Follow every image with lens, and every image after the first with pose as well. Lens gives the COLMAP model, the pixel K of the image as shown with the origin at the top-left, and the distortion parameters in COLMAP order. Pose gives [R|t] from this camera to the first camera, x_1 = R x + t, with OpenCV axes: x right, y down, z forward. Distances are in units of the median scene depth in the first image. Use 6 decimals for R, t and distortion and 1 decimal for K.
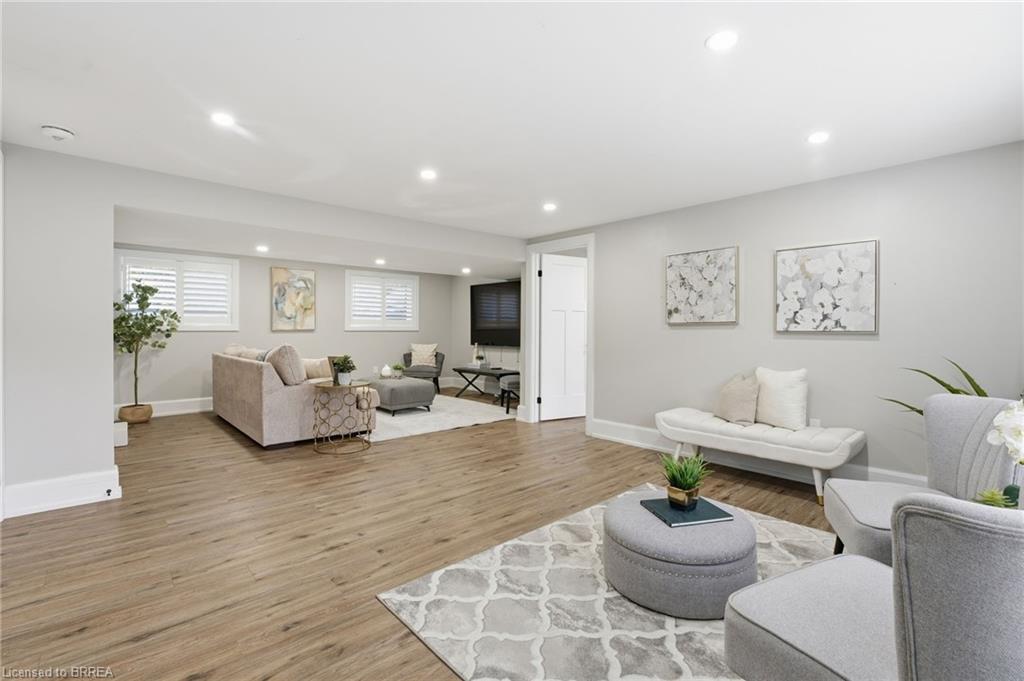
lens RADIAL K [[461.3, 0, 512.8], [0, 461.3, 335.2], [0, 0, 1]] dist [-0.010900, -0.000227]
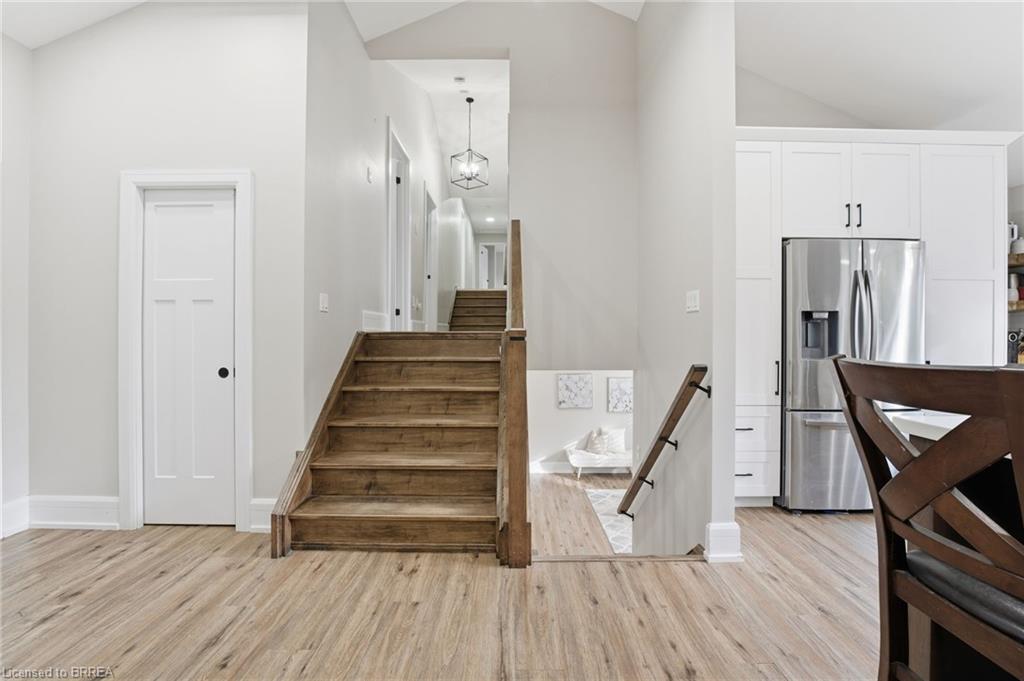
lens RADIAL K [[461.3, 0, 509.3], [0, 461.3, 338.5], [0, 0, 1]] dist [-0.010900, -0.000227]
pose [[0.645962, 0.000666, 0.763369, -1.565947], [0.007795, 0.999942, -0.007468, -0.371802], [-0.763330, 0.010775, 0.645919, -0.139500]]
